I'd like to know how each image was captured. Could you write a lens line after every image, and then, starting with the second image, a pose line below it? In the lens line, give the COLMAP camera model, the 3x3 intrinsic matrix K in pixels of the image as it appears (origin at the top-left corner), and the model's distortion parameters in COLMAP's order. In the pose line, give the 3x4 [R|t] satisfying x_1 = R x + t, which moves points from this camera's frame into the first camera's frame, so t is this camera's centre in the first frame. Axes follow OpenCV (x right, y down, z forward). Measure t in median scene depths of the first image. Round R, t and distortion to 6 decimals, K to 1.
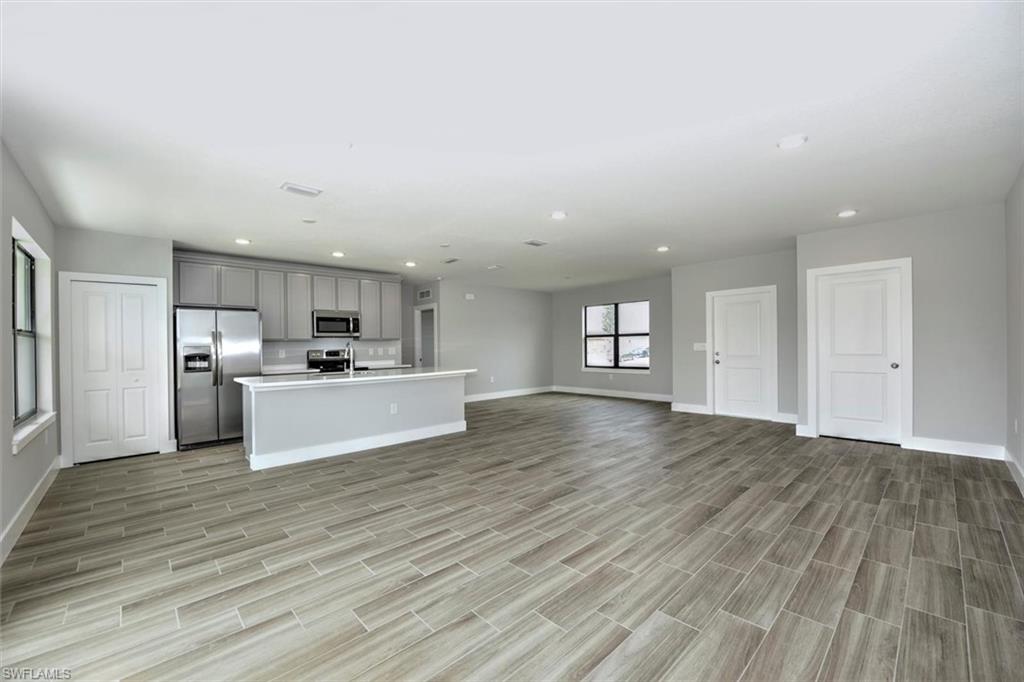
lens RADIAL K [[413.4, 0, 505.8], [0, 413.4, 344.9], [0, 0, 1]] dist [-0.014253, -0.000620]
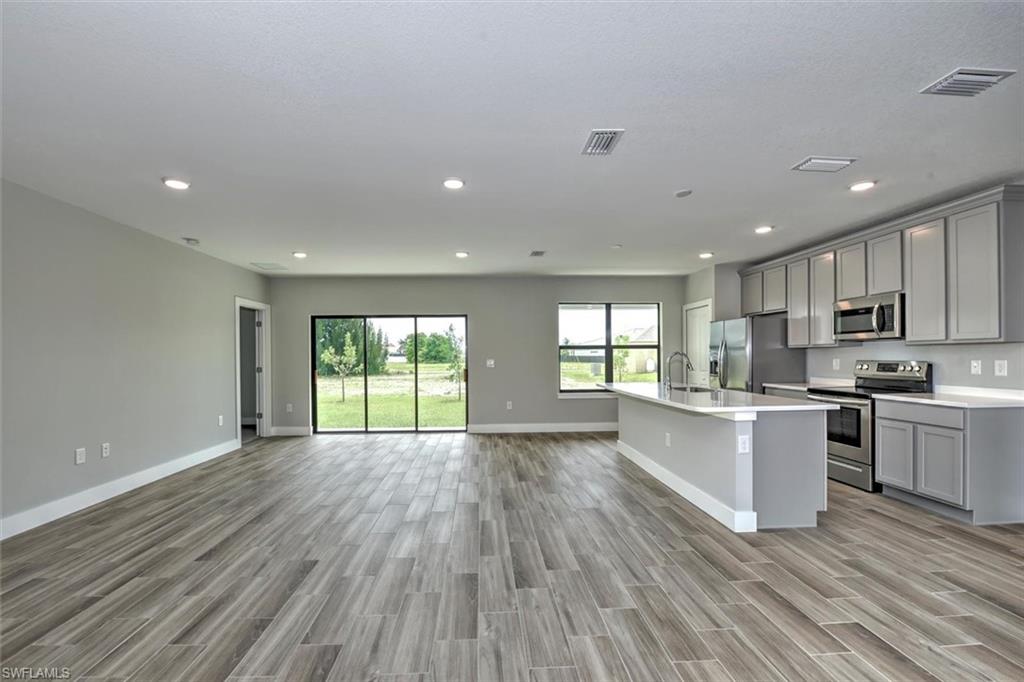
lens RADIAL K [[438.7, 0, 500.7], [0, 438.7, 360.1], [0, 0, 1]] dist [-0.018802, -0.000424]
pose [[-0.649216, 0.030156, -0.760006, 0.544477], [0.019728, 0.999545, 0.022808, -0.018703], [0.760348, -0.000186, -0.649516, 1.287347]]
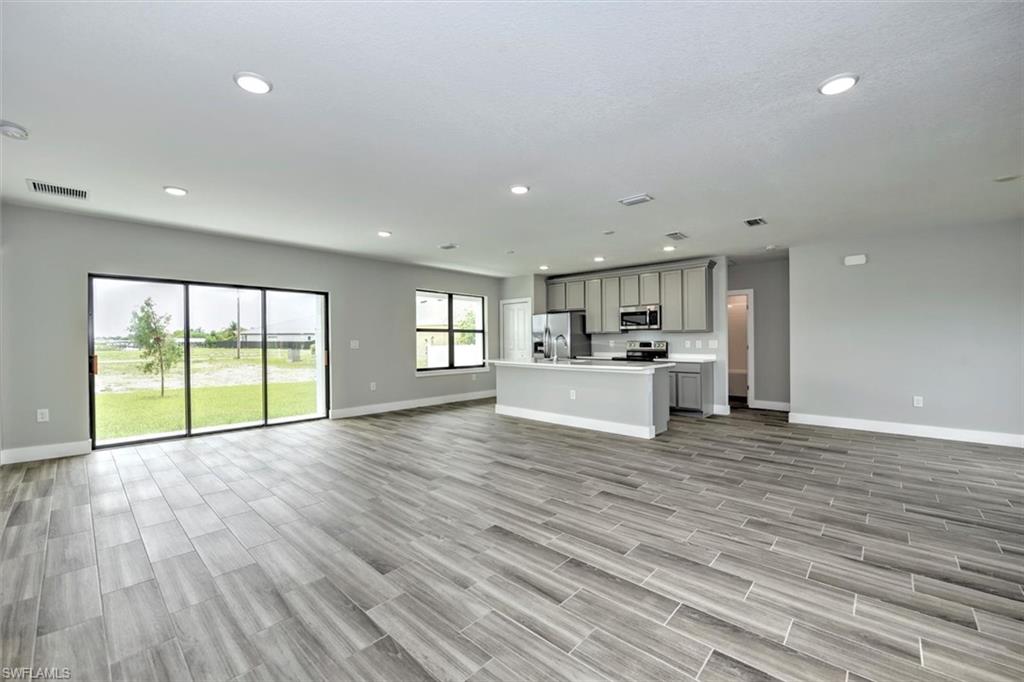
lens RADIAL K [[404.6, 0, 523.9], [0, 404.6, 340.6], [0, 0, 1]] dist [-0.010858, -0.000031]
pose [[0.091254, 0.017981, -0.995665, 0.804793], [0.000601, 0.999836, 0.018111, -0.011960], [0.995827, -0.002251, 0.091228, 0.765801]]
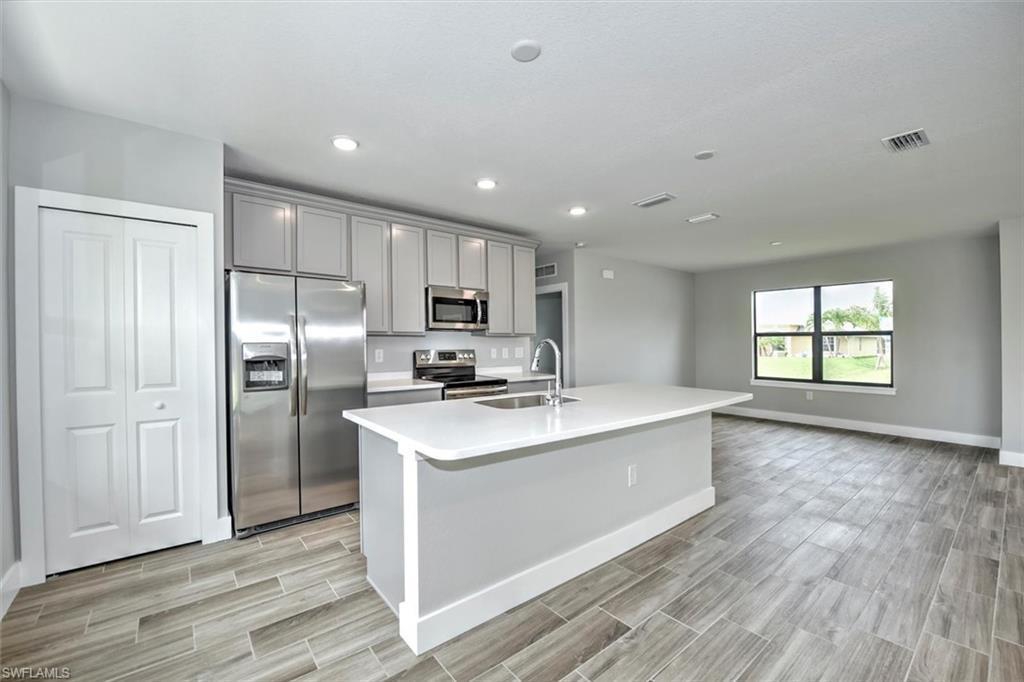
lens RADIAL K [[419.2, 0, 462.3], [0, 419.2, 341.6], [0, 0, 1]] dist [-0.001271, -0.007198]
pose [[0.992192, 0.017659, -0.123463, -0.414892], [-0.017447, 0.999844, 0.002792, -0.004063], [0.123493, -0.000616, 0.992345, 0.469713]]
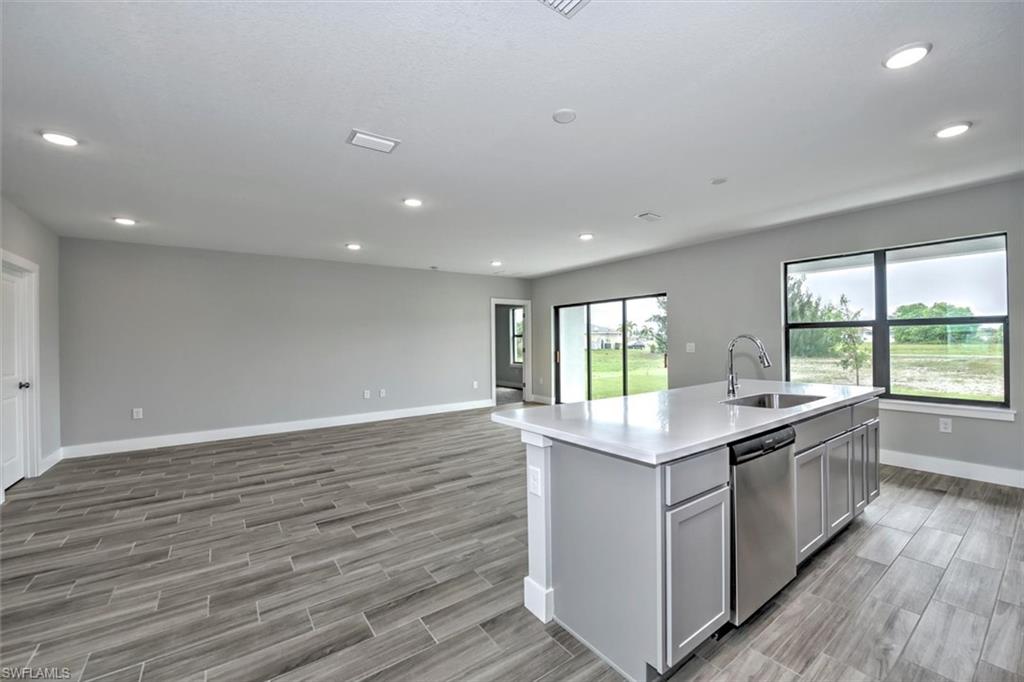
lens RADIAL K [[413.4, 0, 505.8], [0, 413.4, 344.9], [0, 0, 1]] dist [-0.014253, -0.000620]
pose [[-0.990246, 0.030160, 0.136024, -0.151855], [0.031383, 0.999484, 0.006856, -0.007871], [-0.135747, 0.011058, -0.990682, 1.521884]]
